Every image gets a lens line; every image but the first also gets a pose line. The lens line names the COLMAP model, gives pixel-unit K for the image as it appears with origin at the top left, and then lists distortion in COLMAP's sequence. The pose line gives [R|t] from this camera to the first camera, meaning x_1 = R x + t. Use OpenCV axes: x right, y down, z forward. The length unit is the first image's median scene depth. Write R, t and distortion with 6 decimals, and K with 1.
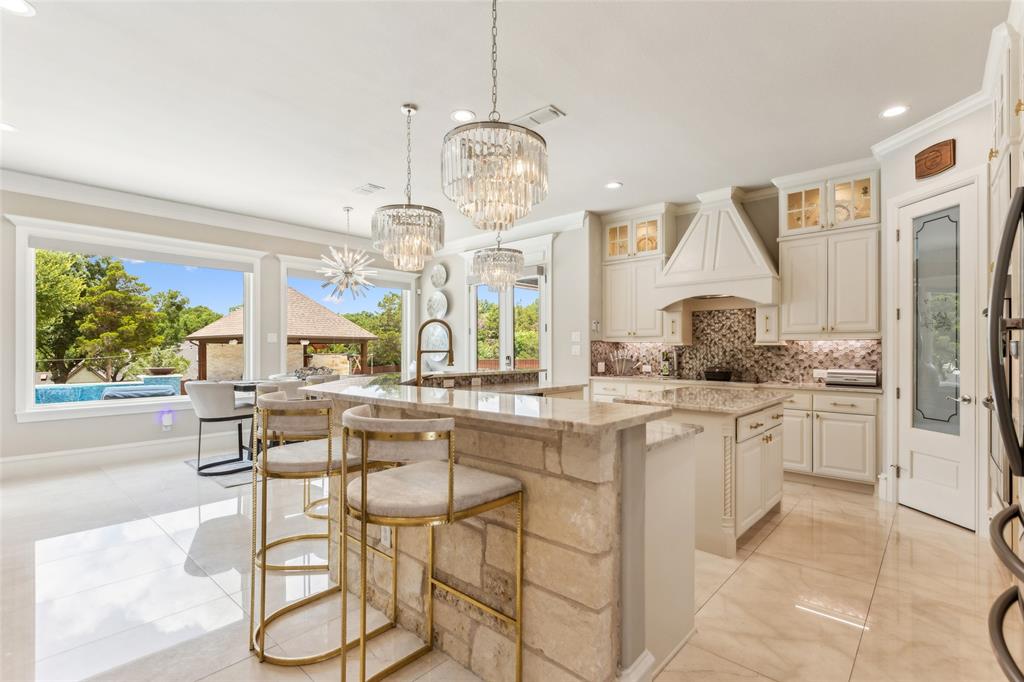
lens RADIAL K [[473.0, 0, 508.9], [0, 473.0, 346.2], [0, 0, 1]] dist [-0.003442, -0.000300]
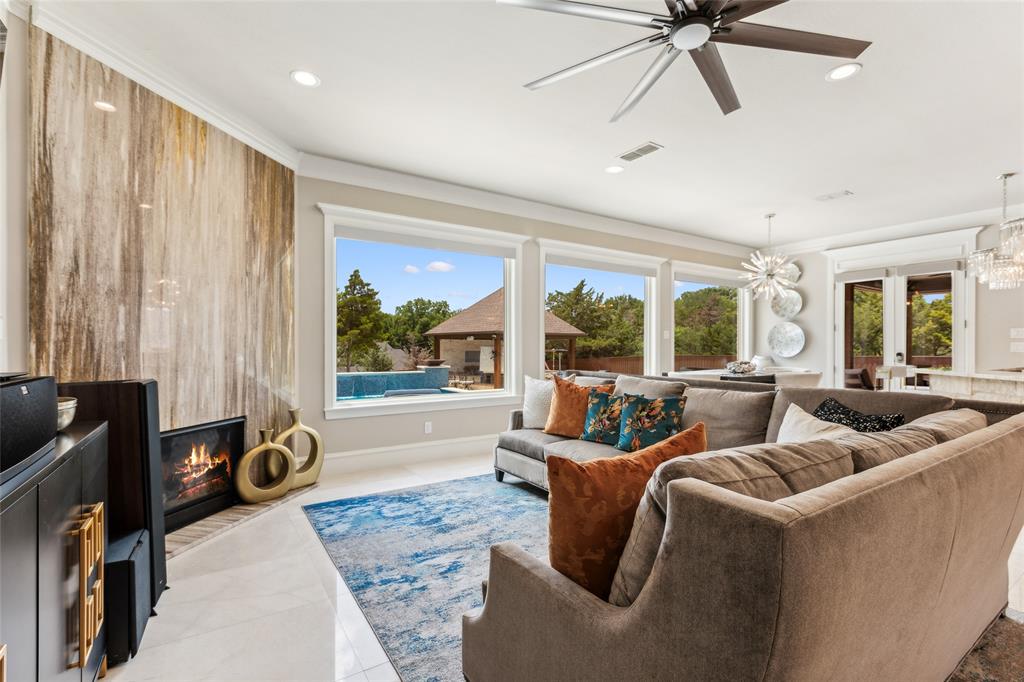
lens RADIAL K [[473.0, 0, 506.6], [0, 473.0, 344.8], [0, 0, 1]] dist [-0.003442, -0.000300]
pose [[0.967375, 0.003248, -0.253328, -0.177920], [-0.001601, 0.999976, 0.006709, -0.000443], [0.253344, -0.006084, 0.967357, -0.053631]]
